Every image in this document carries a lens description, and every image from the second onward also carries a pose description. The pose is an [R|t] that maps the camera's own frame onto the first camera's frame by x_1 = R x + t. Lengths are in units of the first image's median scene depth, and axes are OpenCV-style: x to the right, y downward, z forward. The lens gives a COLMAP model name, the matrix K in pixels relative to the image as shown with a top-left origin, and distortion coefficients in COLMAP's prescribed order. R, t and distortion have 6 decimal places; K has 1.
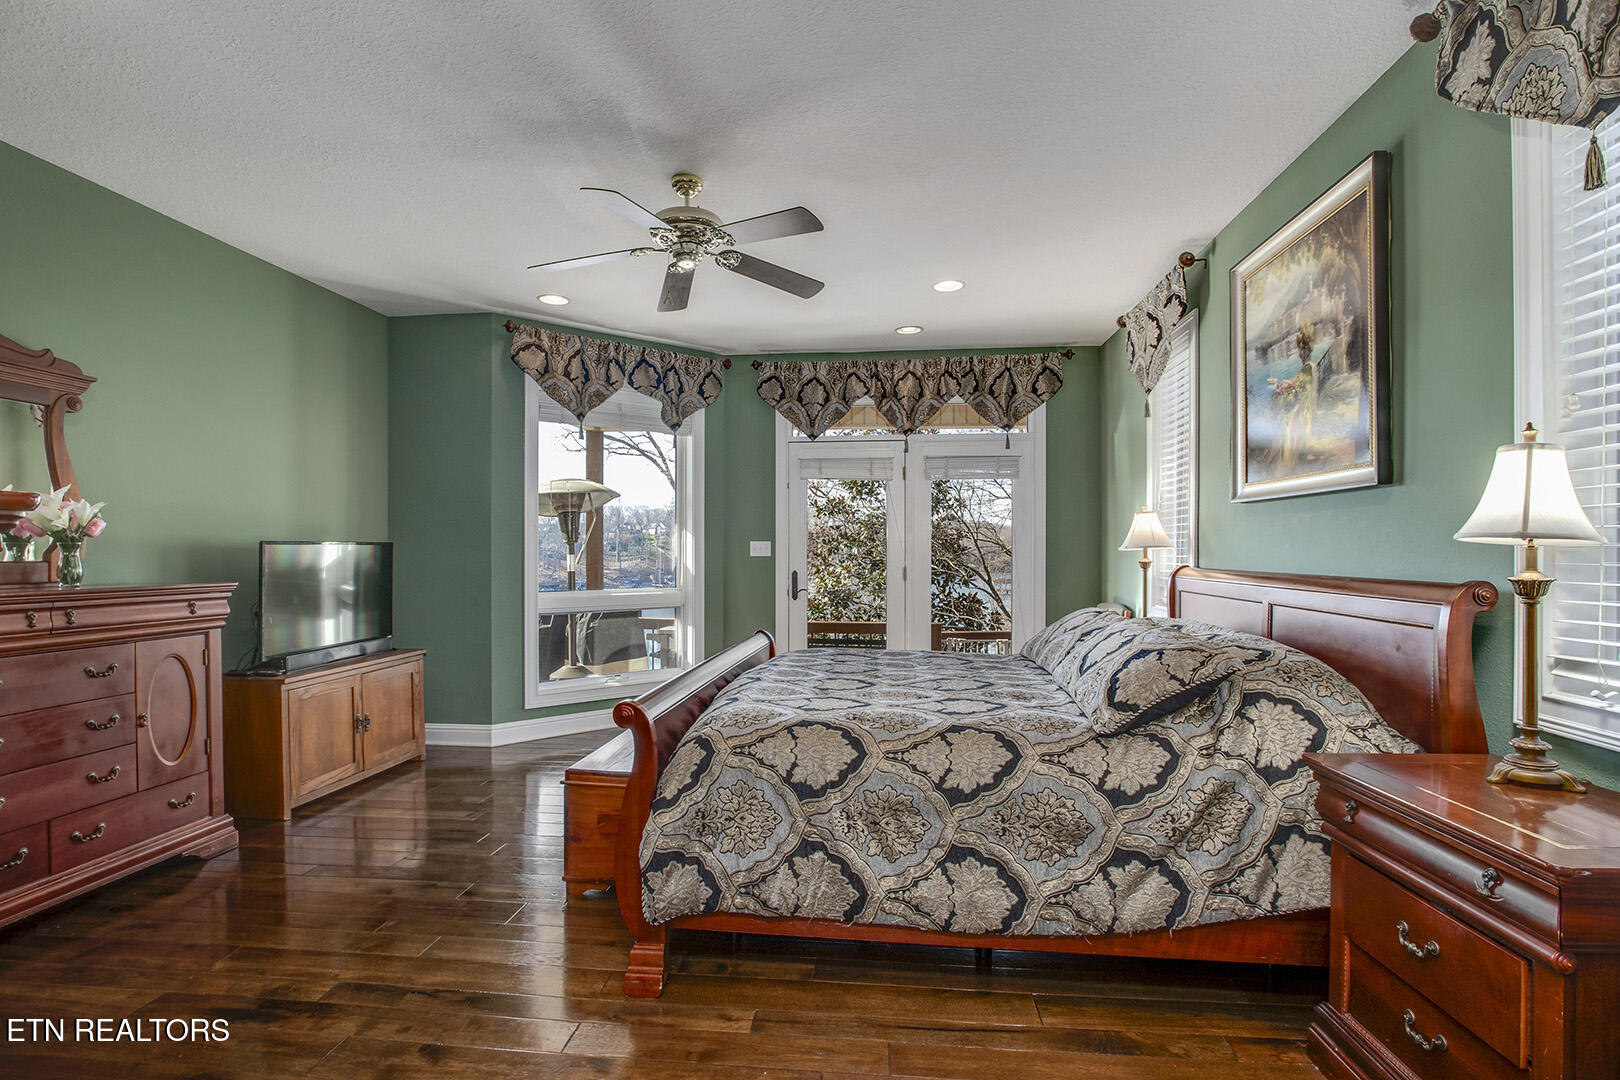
lens RADIAL K [[761.4, 0, 810.7], [0, 761.4, 551.6], [0, 0, 1]] dist [-0.016303, 0.001029]
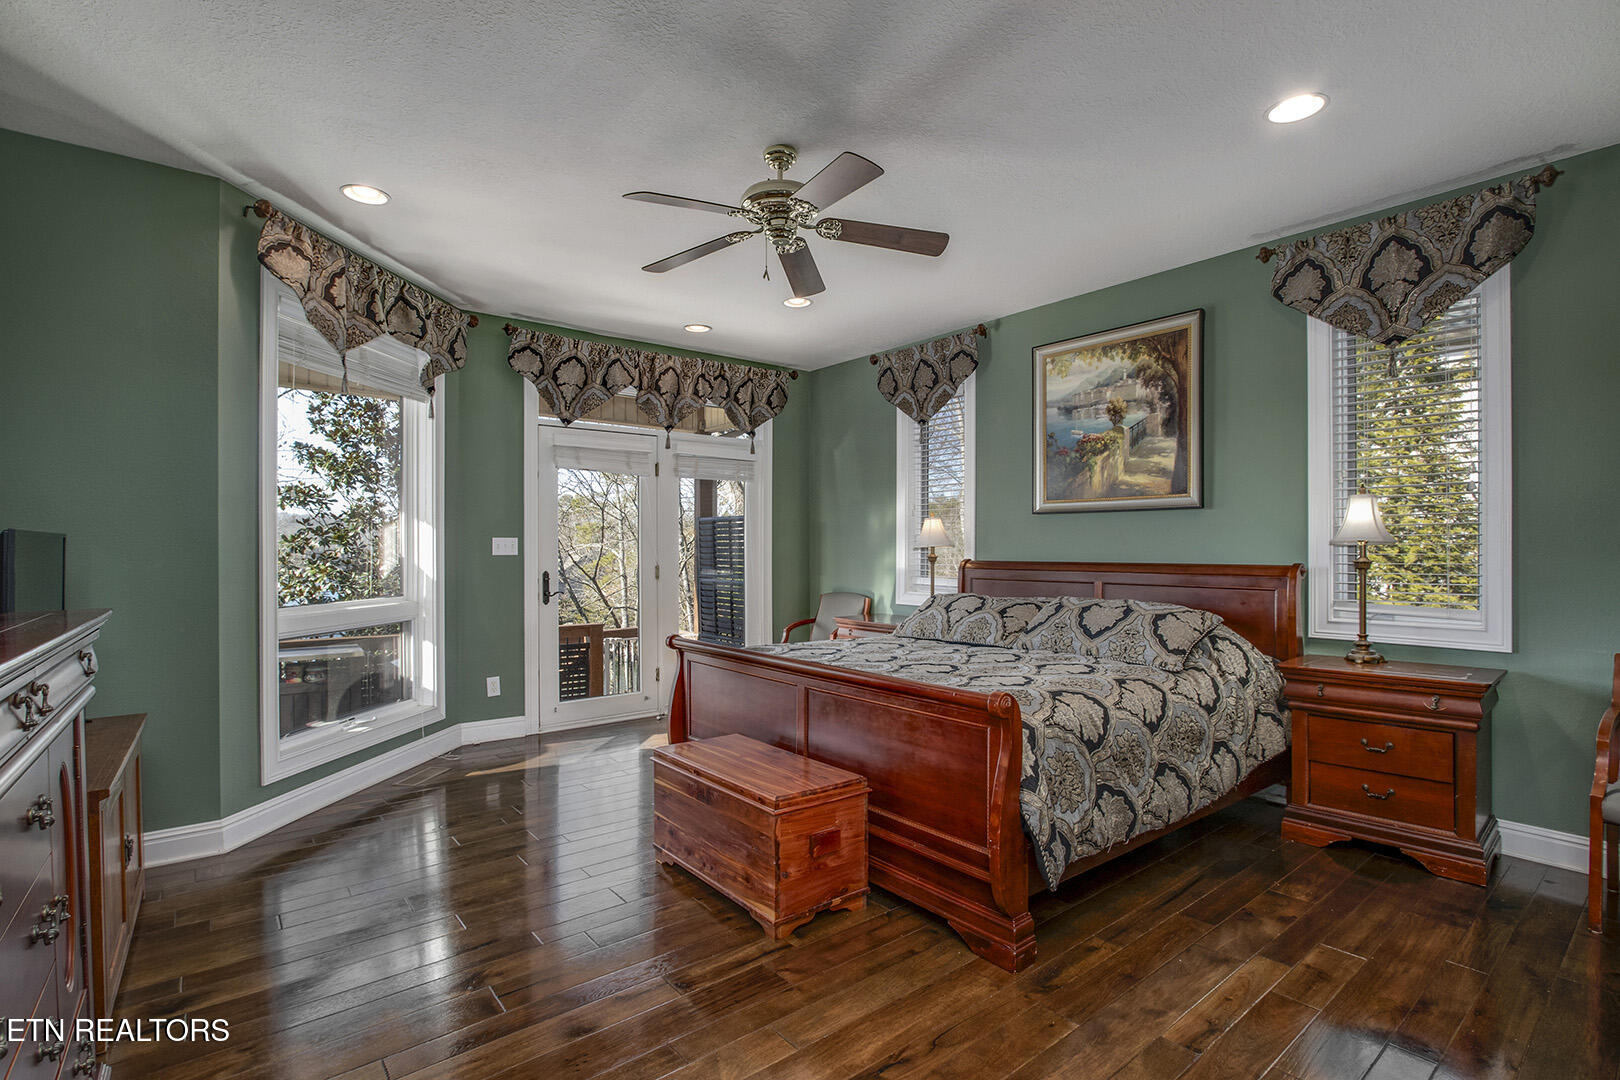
lens RADIAL K [[761.4, 0, 808.0], [0, 761.4, 550.5], [0, 0, 1]] dist [-0.016303, 0.001029]
pose [[0.716545, -0.003324, 0.697533, -0.676050], [0.002498, 0.999994, 0.002199, 0.000062], [-0.697536, 0.000166, 0.716550, 0.258733]]
